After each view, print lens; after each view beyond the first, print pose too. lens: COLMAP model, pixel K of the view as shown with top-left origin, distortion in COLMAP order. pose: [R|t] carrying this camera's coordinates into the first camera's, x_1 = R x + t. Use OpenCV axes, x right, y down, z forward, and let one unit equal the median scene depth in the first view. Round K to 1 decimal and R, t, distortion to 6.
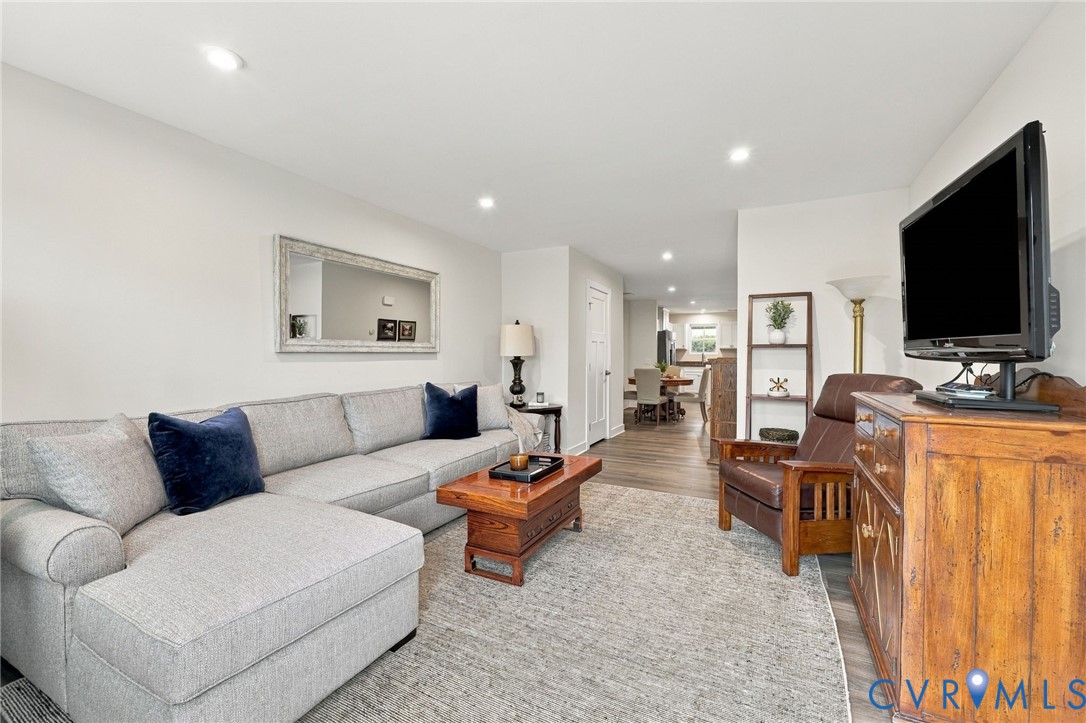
lens RADIAL K [[425.5, 0, 547.4], [0, 425.5, 360.7], [0, 0, 1]] dist [-0.002347, -0.000116]
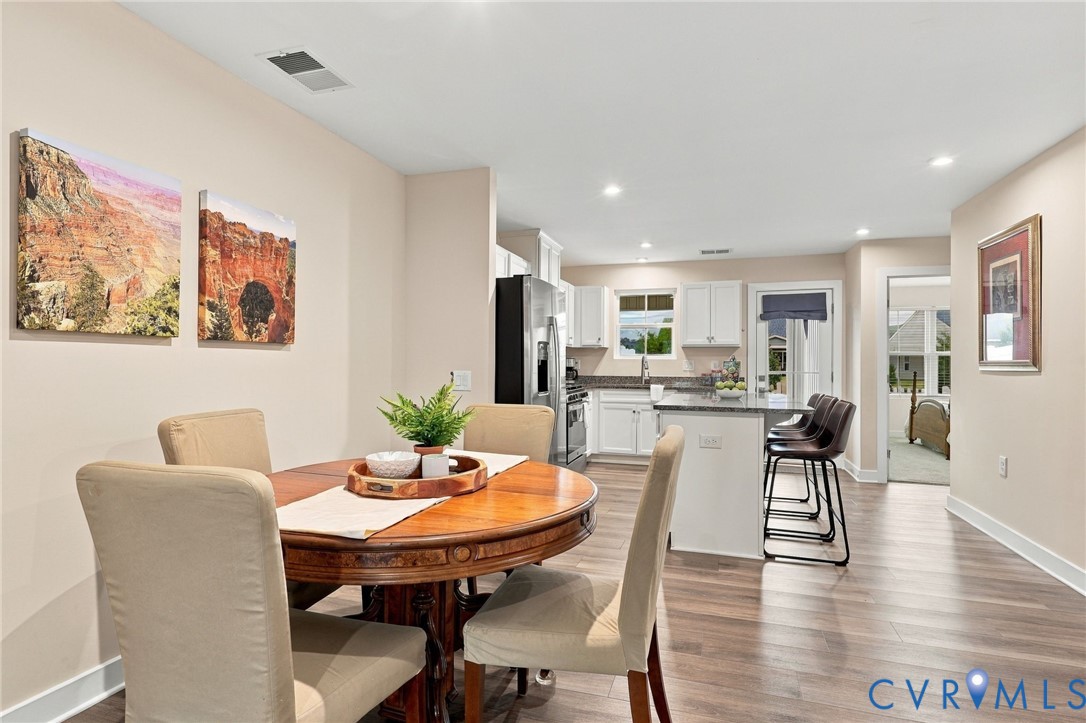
lens RADIAL K [[568.0, 0, 539.8], [0, 568.0, 358.5], [0, 0, 1]] dist [-0.000205, 0.000202]
pose [[0.984818, 0.001419, 0.173582, 0.790602], [0.001948, 0.999813, -0.019224, -0.024818], [-0.173577, 0.019270, 0.984632, 2.198167]]
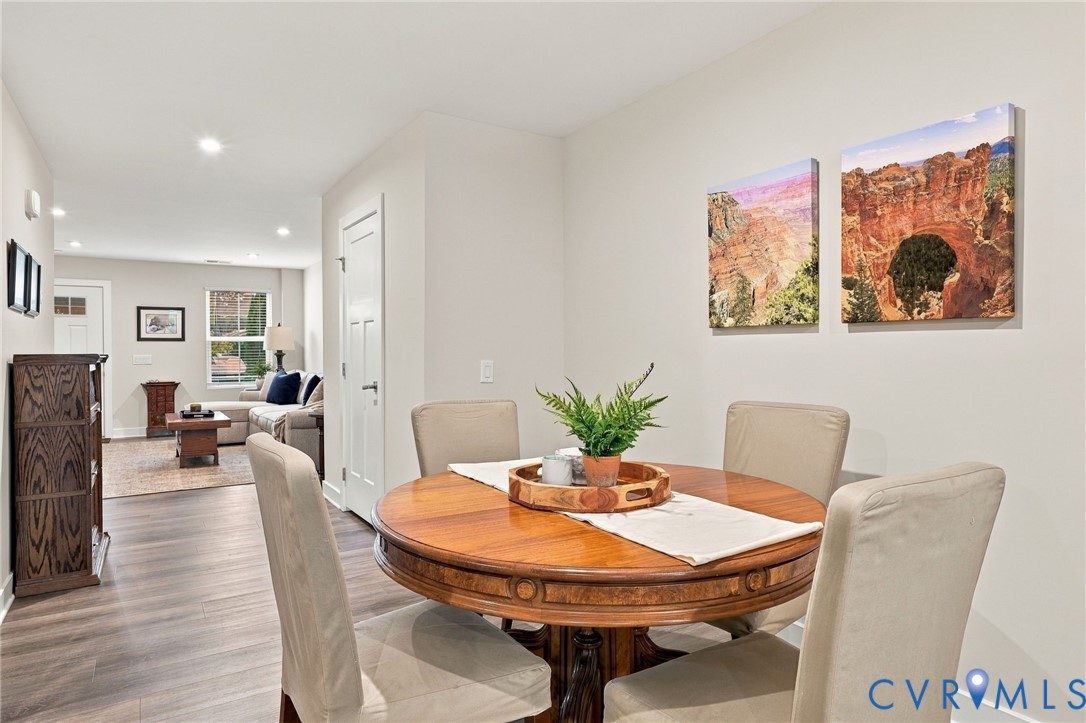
lens RADIAL K [[630.6, 0, 536.6], [0, 630.6, 351.4], [0, 0, 1]] dist [0.007108, 0.001586]
pose [[-0.503309, 0.001342, -0.864106, 1.398250], [-0.003439, 0.999988, 0.003556, -0.036481], [0.864100, 0.004761, -0.503298, 3.266483]]
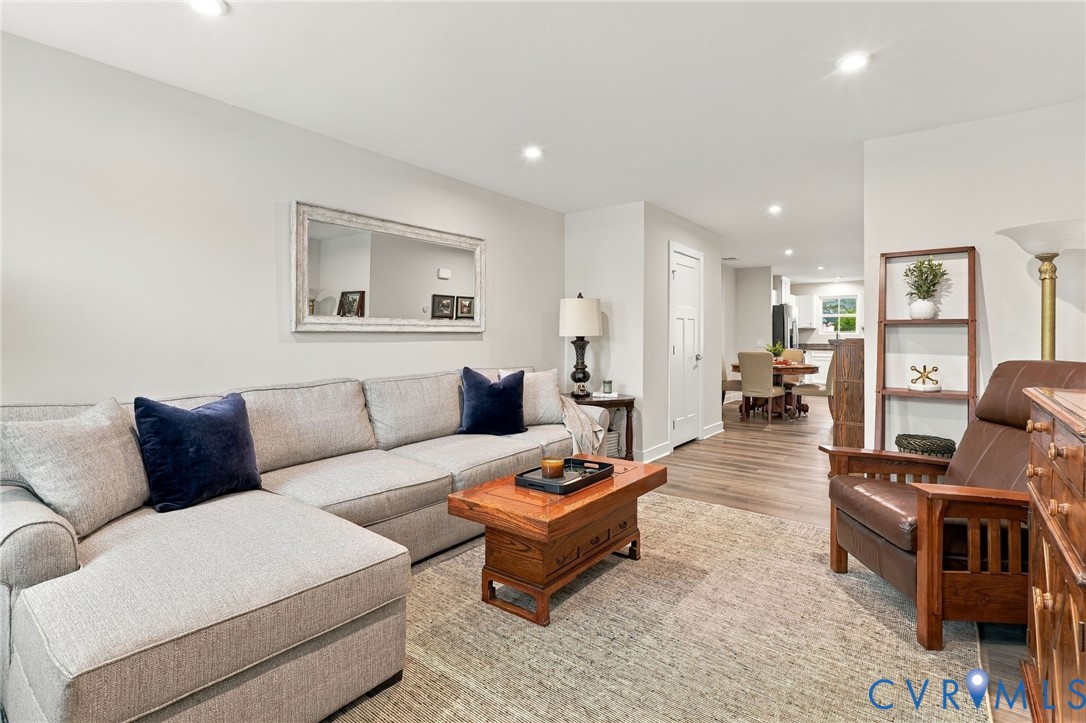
lens RADIAL K [[495.6, 0, 557.9], [0, 495.6, 334.3], [0, 0, 1]] dist [0.001591, -0.001453]
pose [[0.984612, -0.001226, -0.174749, 0.091511], [-0.001633, 0.999867, -0.016211, 0.001809], [0.174745, 0.016247, 0.984480, 0.066322]]
